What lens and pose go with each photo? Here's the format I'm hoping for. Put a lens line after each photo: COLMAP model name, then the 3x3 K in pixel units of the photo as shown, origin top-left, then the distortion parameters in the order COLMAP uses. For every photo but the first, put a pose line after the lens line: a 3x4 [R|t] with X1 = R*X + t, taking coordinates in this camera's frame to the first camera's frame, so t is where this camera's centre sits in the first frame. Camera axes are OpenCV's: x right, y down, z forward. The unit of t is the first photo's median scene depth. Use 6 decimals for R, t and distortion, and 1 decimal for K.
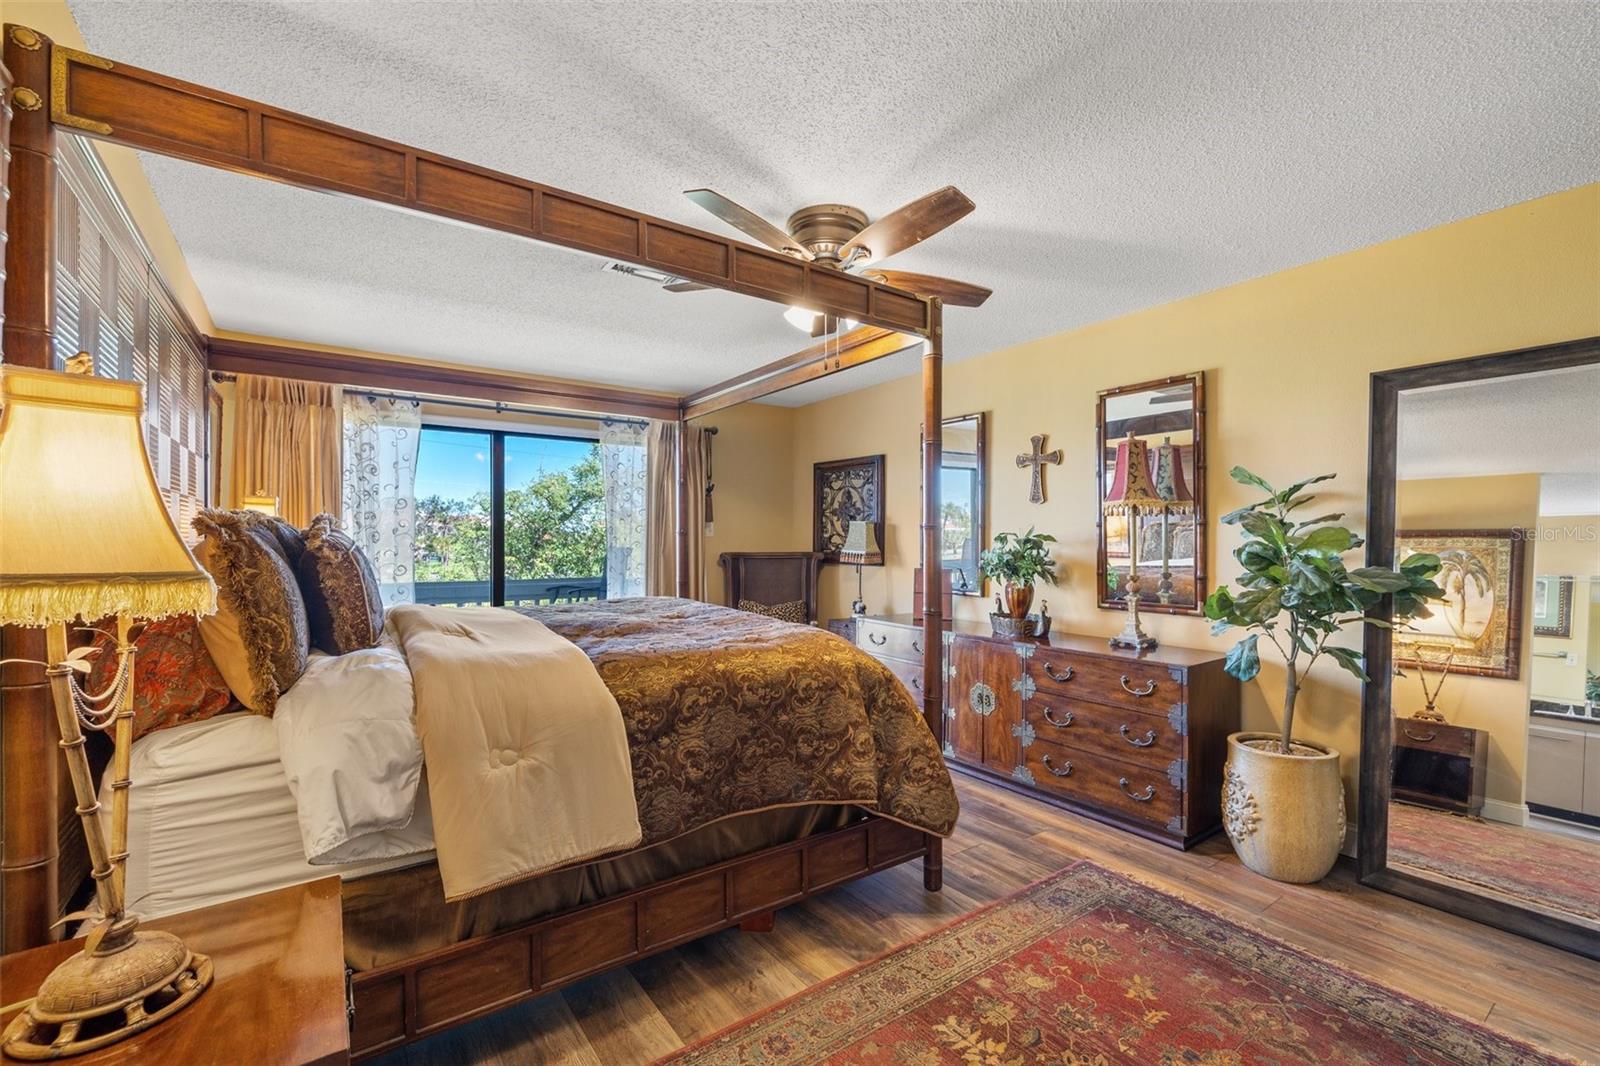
lens RADIAL K [[683.1, 0, 798.4], [0, 683.1, 540.9], [0, 0, 1]] dist [0.002190, -0.000462]
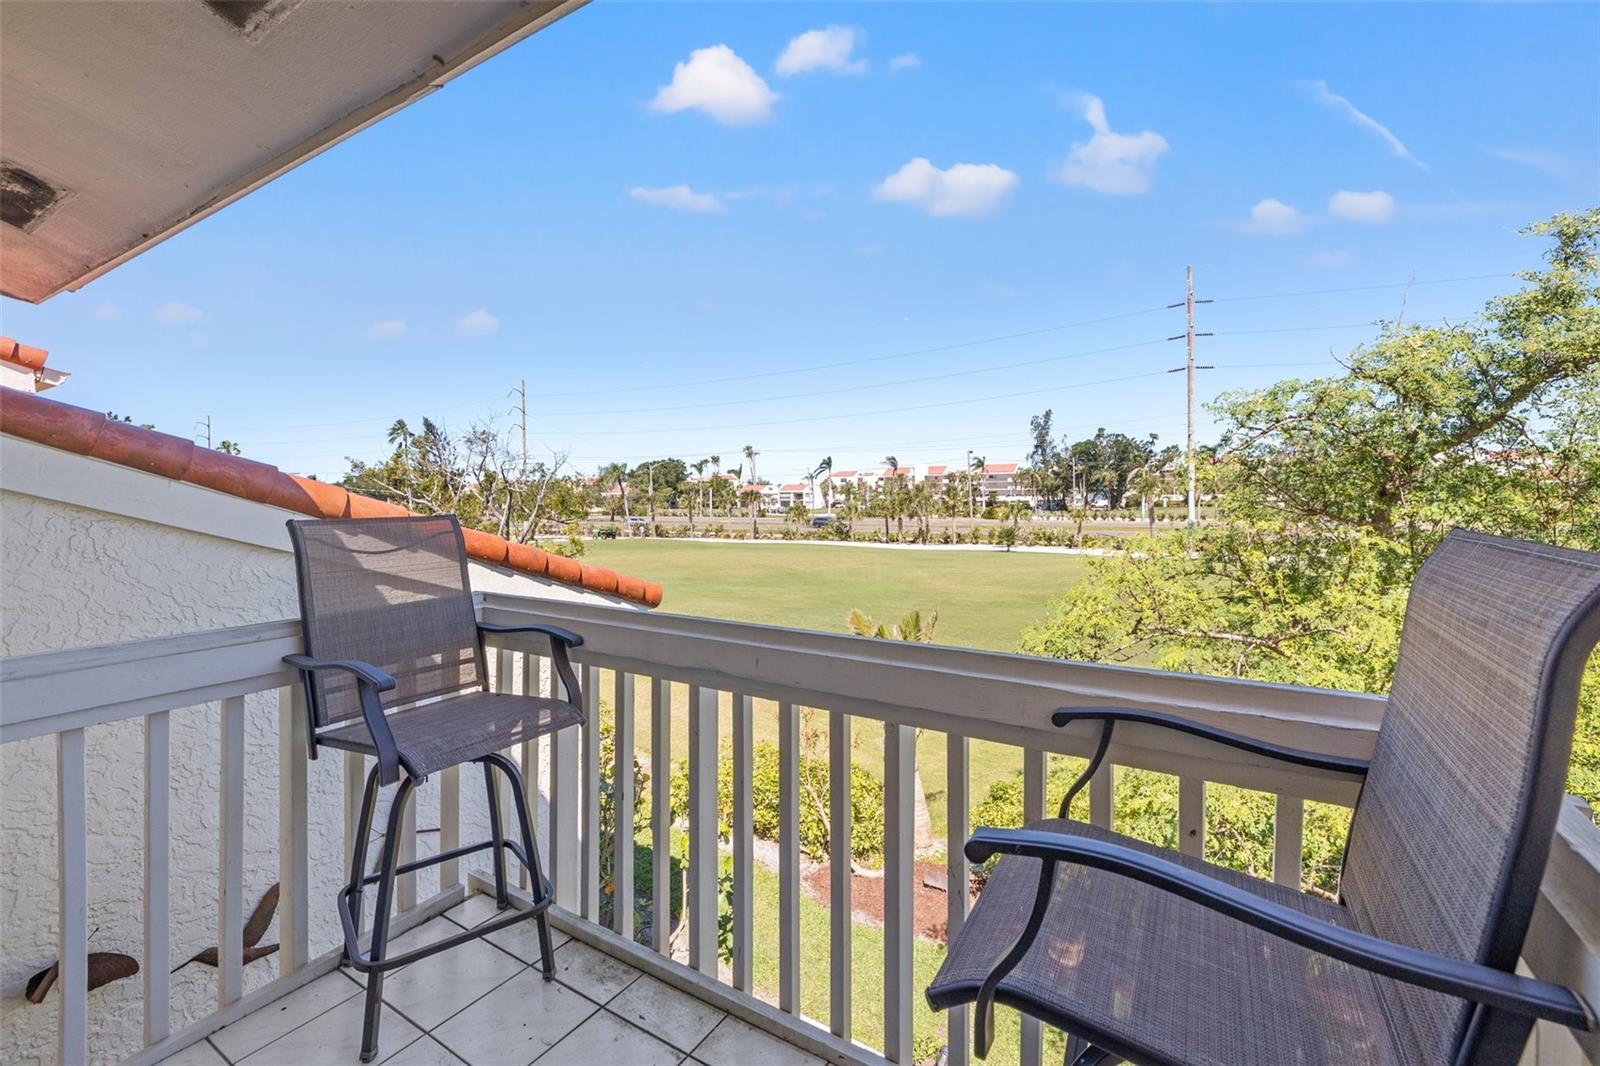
lens RADIAL K [[683.5, 0, 794.1], [0, 683.5, 524.9], [0, 0, 1]] dist [0.001426, -0.000202]
pose [[0.377109, 0.006251, -0.926148, -0.108040], [0.032285, 0.999281, 0.019890, 0.002937], [0.925606, -0.037402, 0.376636, 0.453463]]
